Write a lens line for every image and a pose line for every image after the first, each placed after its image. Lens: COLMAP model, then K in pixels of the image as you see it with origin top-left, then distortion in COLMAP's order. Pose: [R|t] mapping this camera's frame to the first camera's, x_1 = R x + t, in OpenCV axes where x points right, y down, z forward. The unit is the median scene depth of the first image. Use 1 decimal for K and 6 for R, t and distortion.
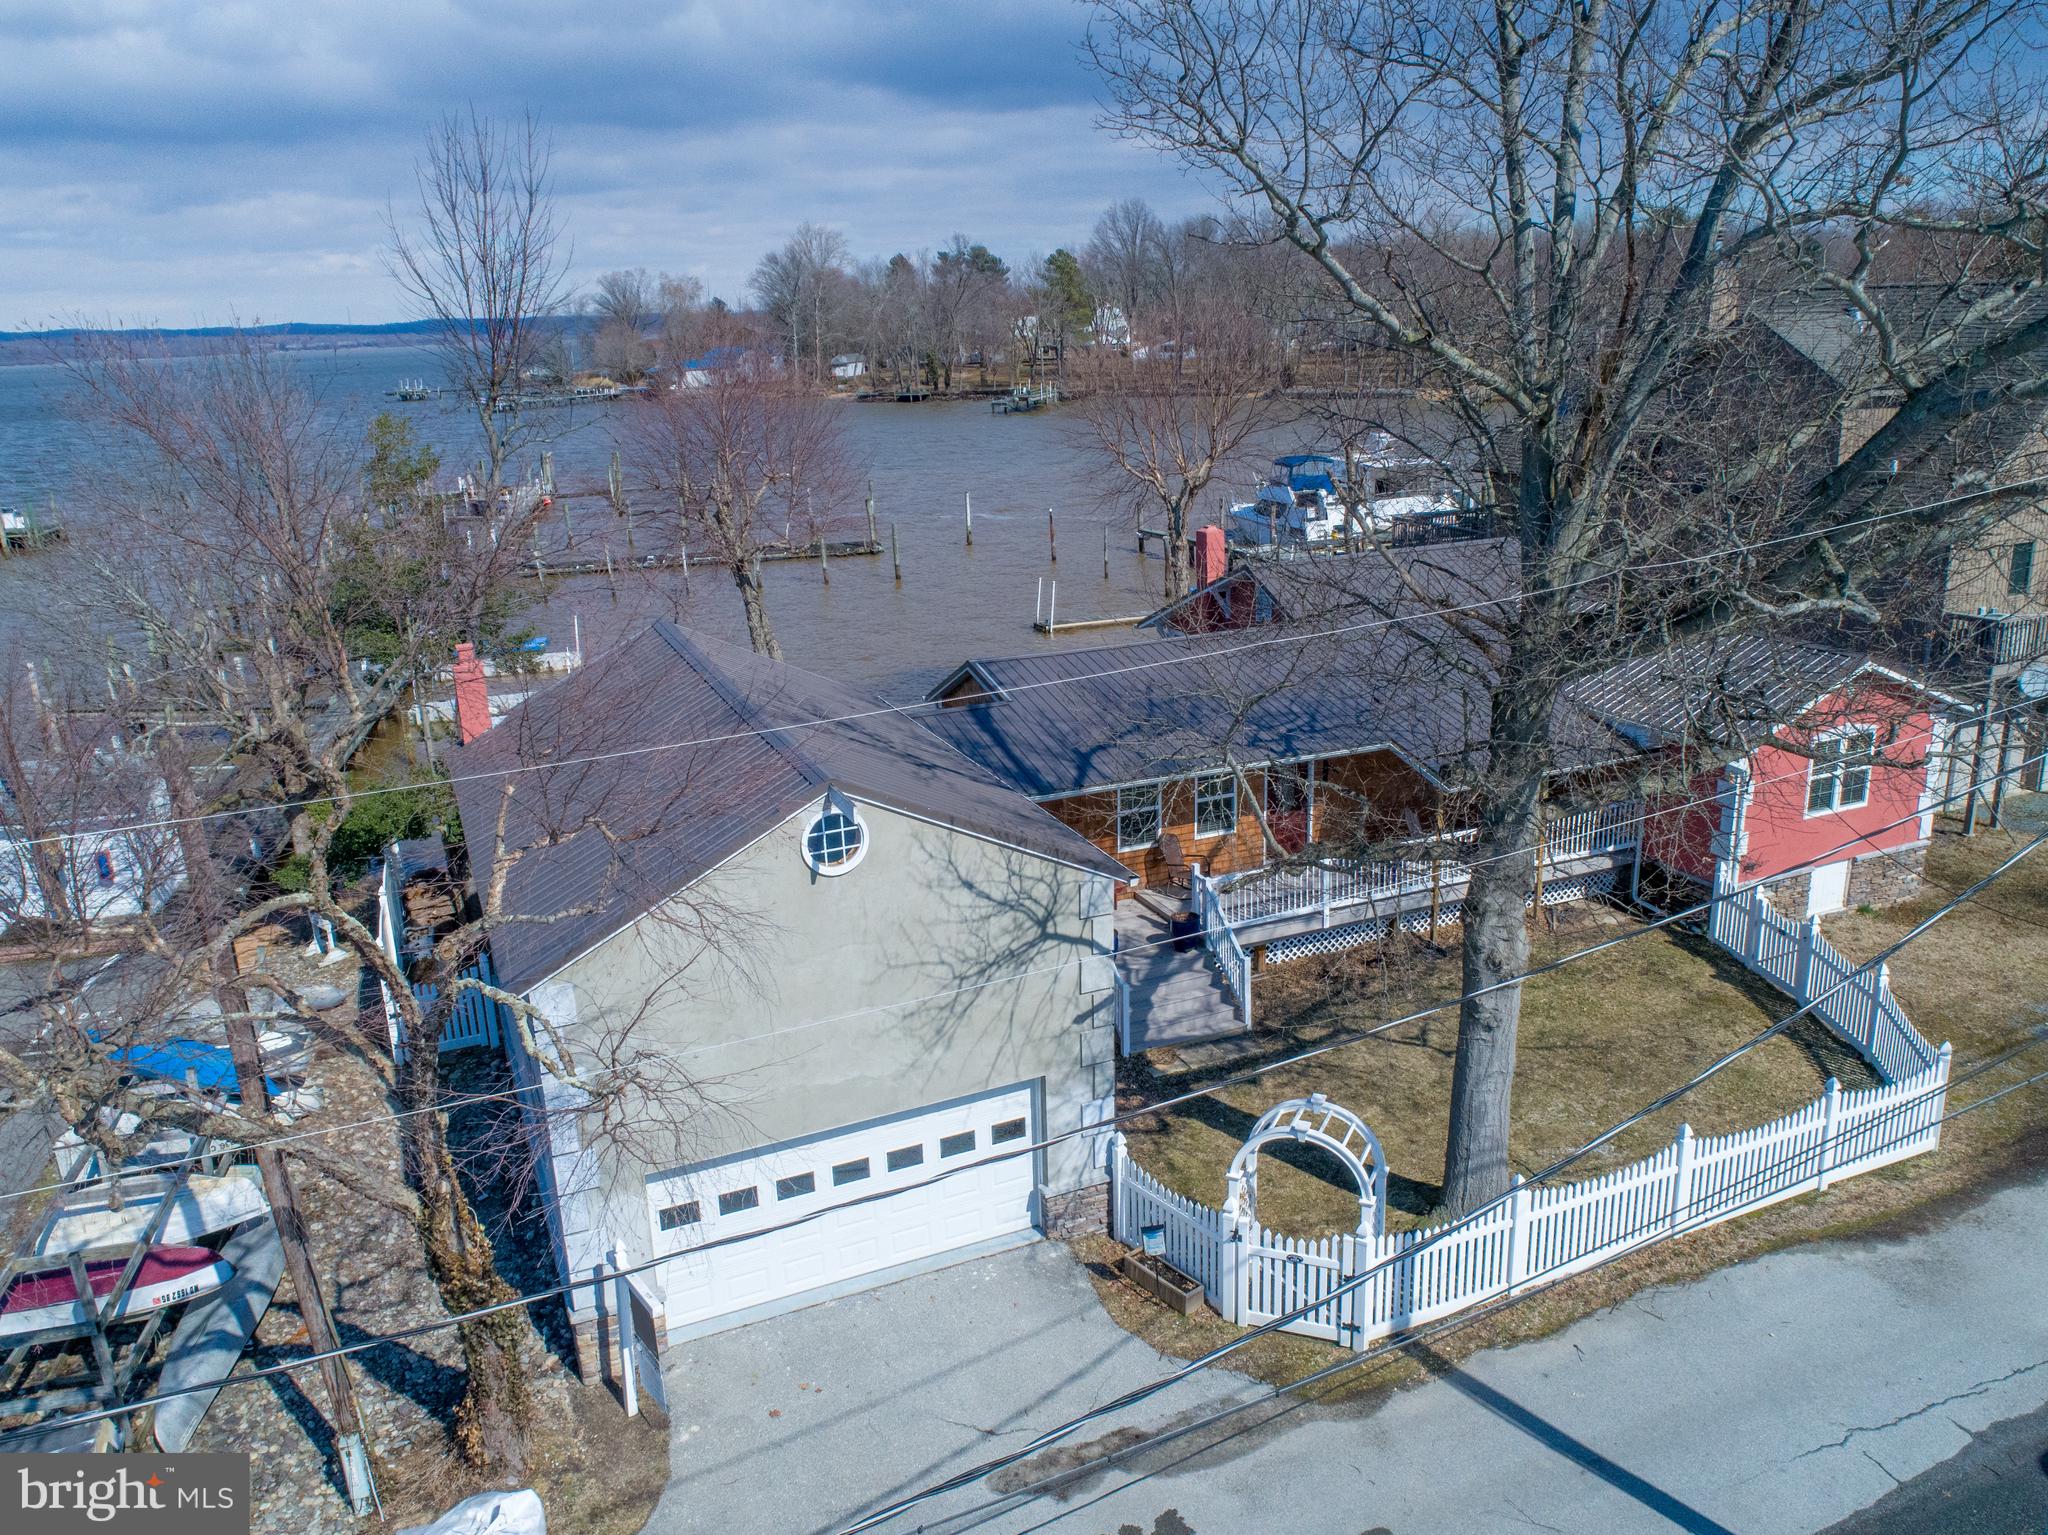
lens RADIAL K [[1531.9, 0, 1024.0], [0, 1531.9, 767.5], [0, 0, 1]] dist [-0.012154, -0.004362]
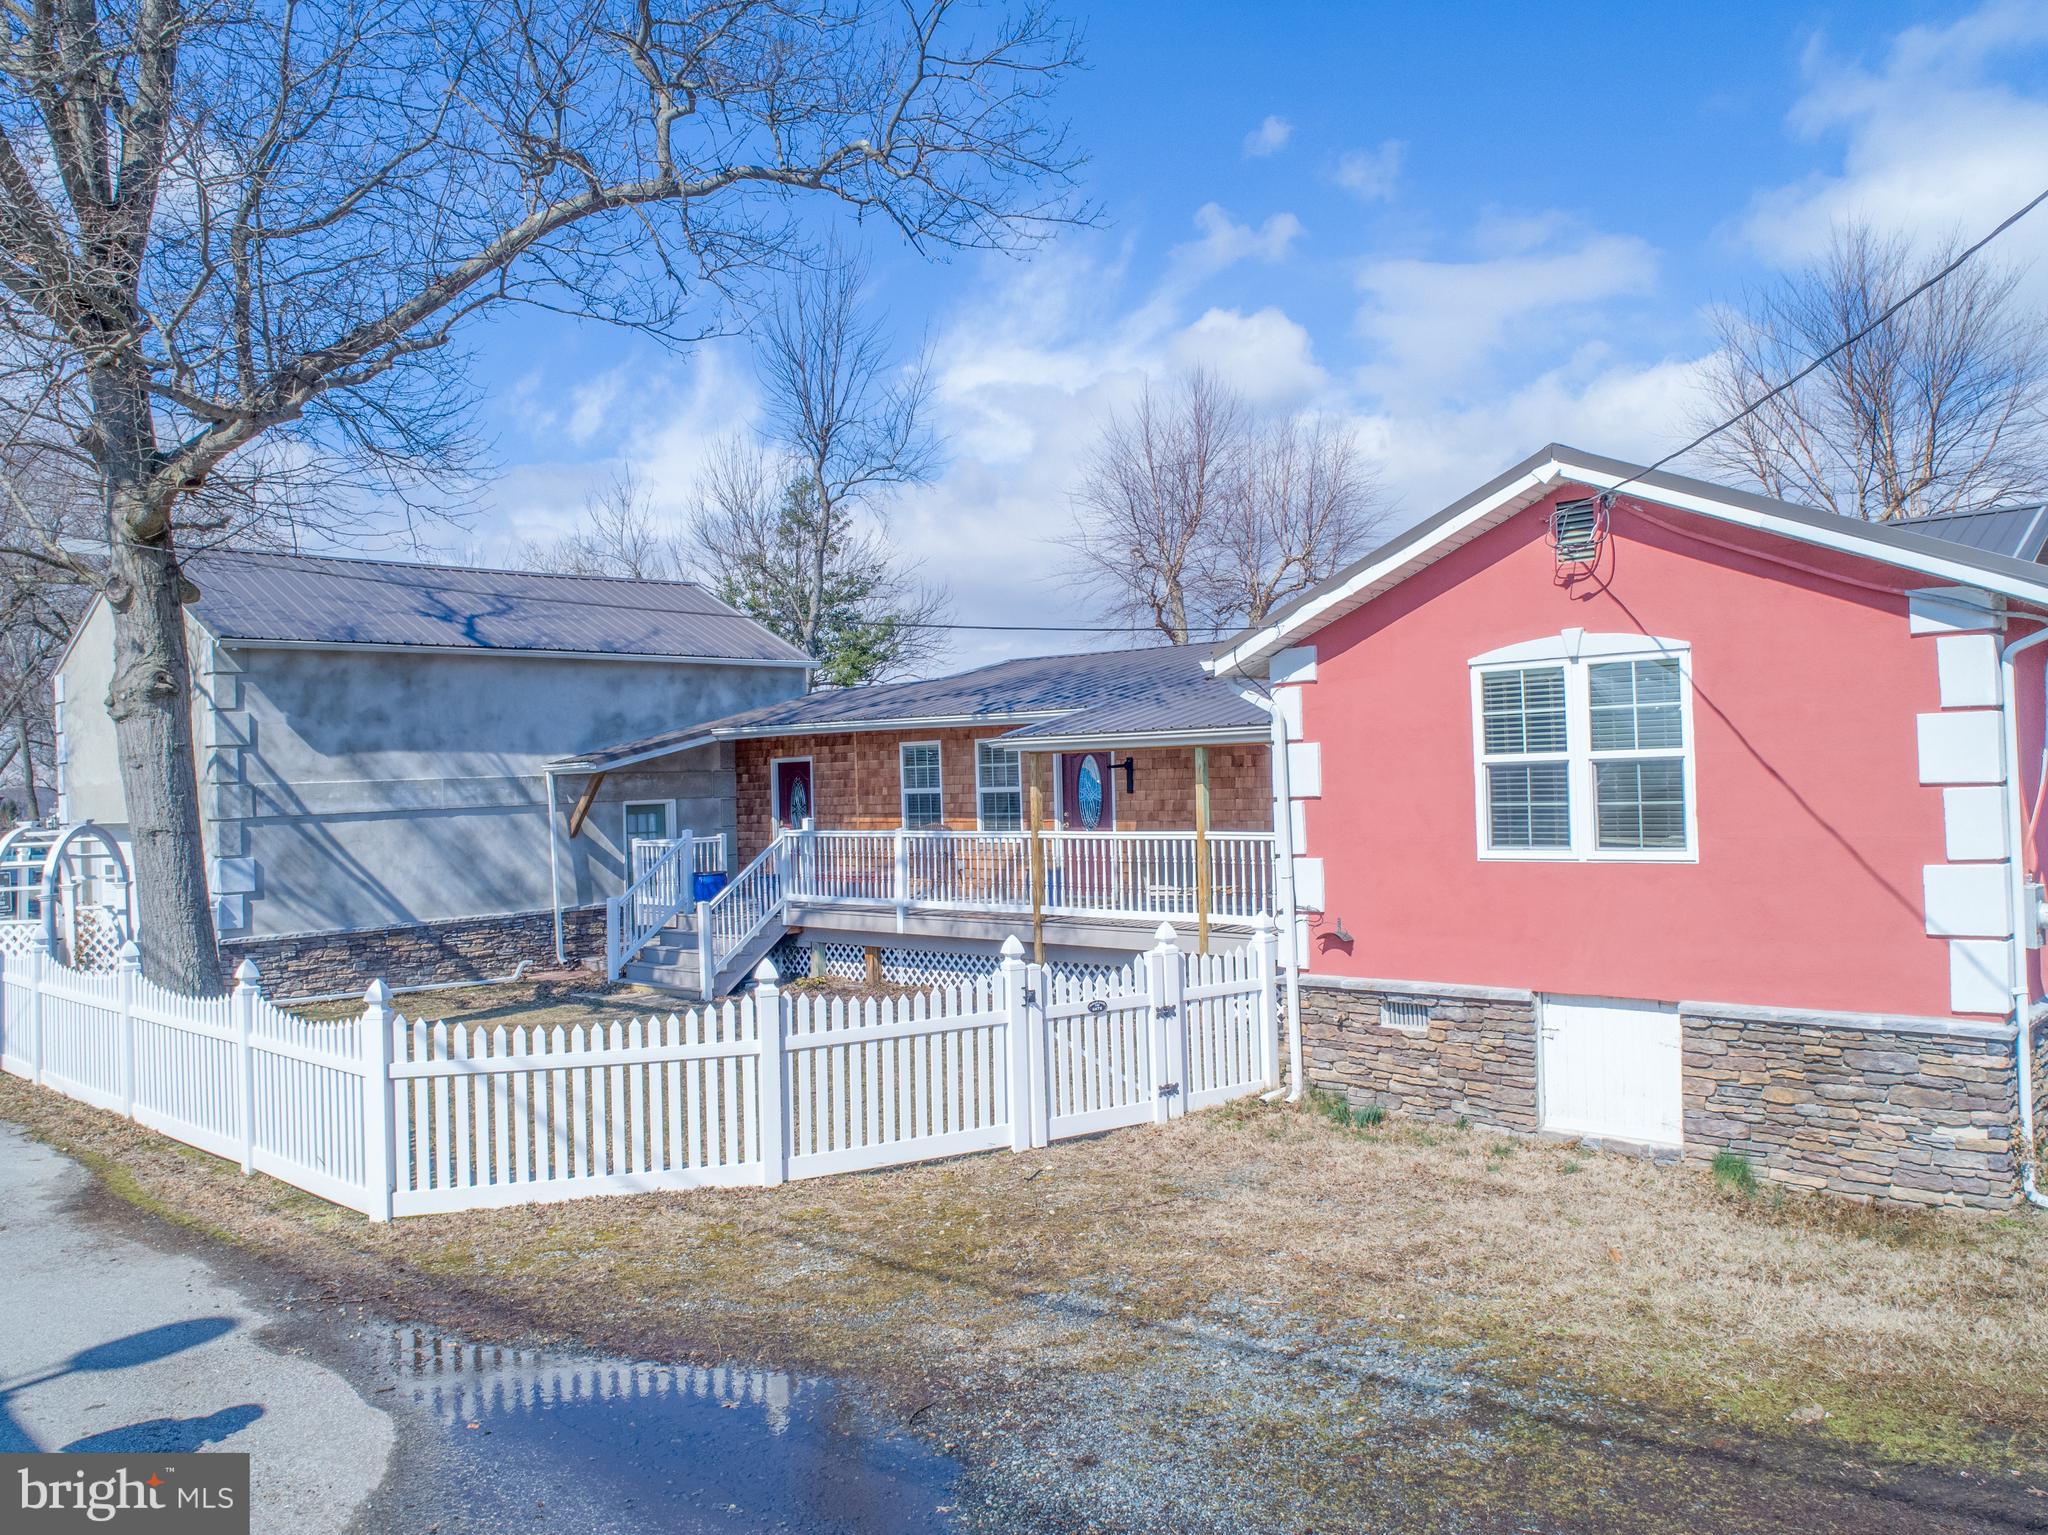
lens RADIAL K [[1531.9, 0, 1024.0], [0, 1531.9, 767.5], [0, 0, 1]] dist [-0.012154, -0.004362]
pose [[0.408940, 0.010884, -0.912496, 0.885046], [-0.243279, 0.965042, -0.097516, 0.085065], [0.879536, 0.261870, 0.397292, 0.748745]]
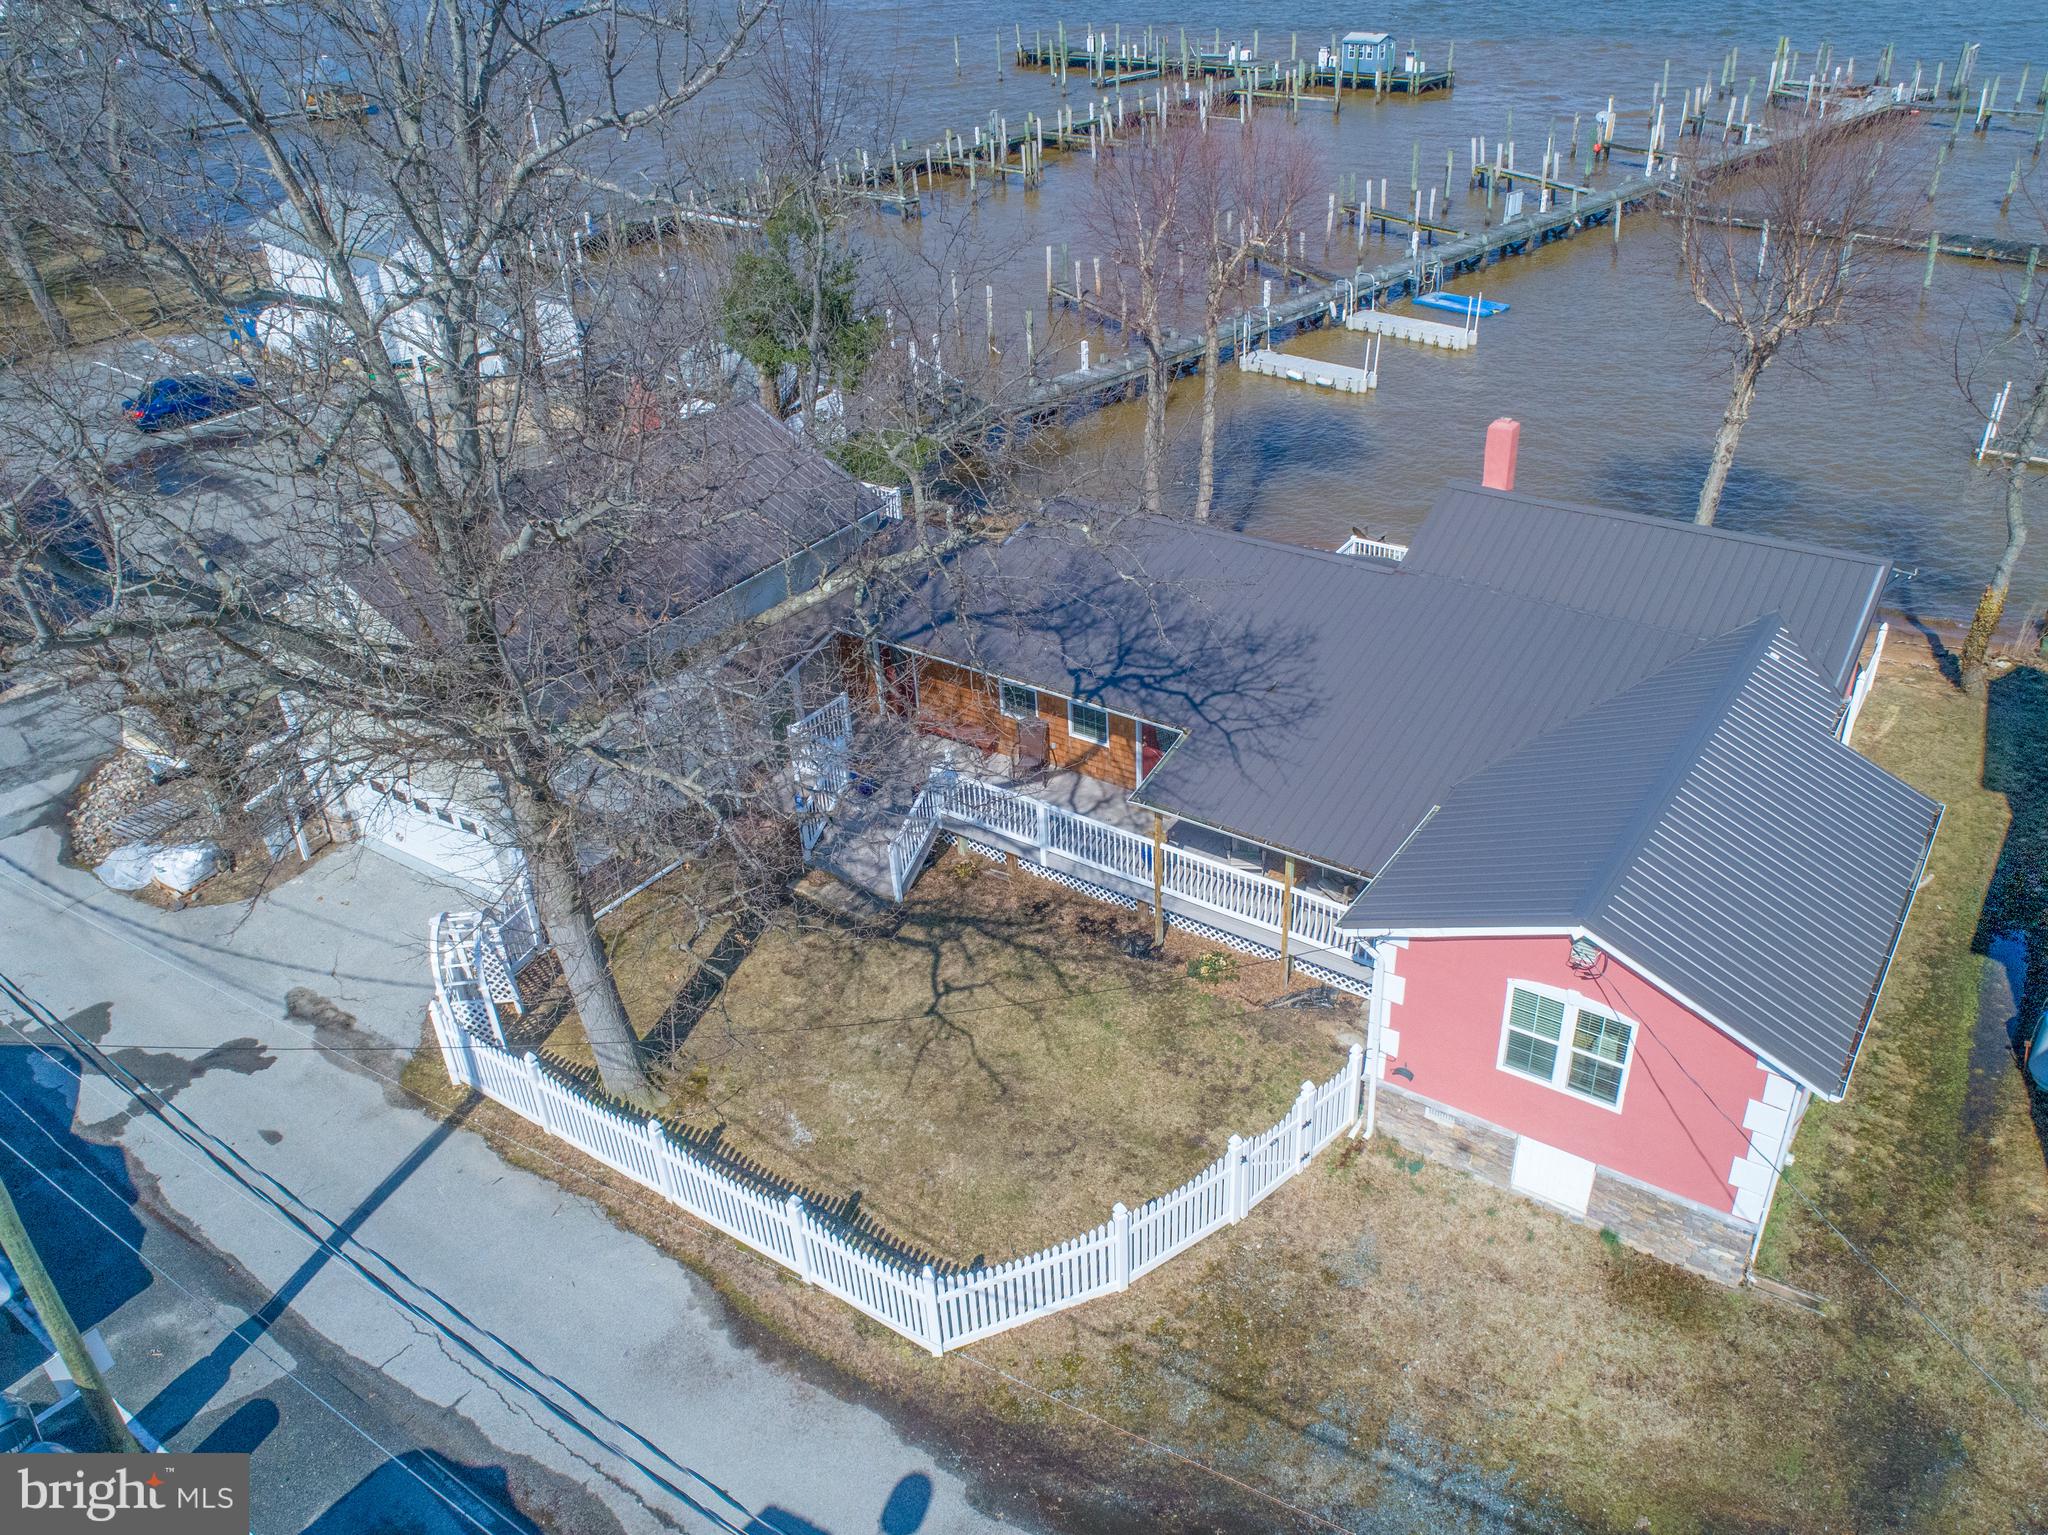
lens RADIAL K [[1531.9, 0, 1024.0], [0, 1531.9, 767.5], [0, 0, 1]] dist [-0.012154, -0.004362]
pose [[0.527326, 0.447800, -0.722082, 0.898524], [-0.212568, 0.892349, 0.398156, -0.356453], [0.822643, -0.056466, 0.565747, 0.422995]]
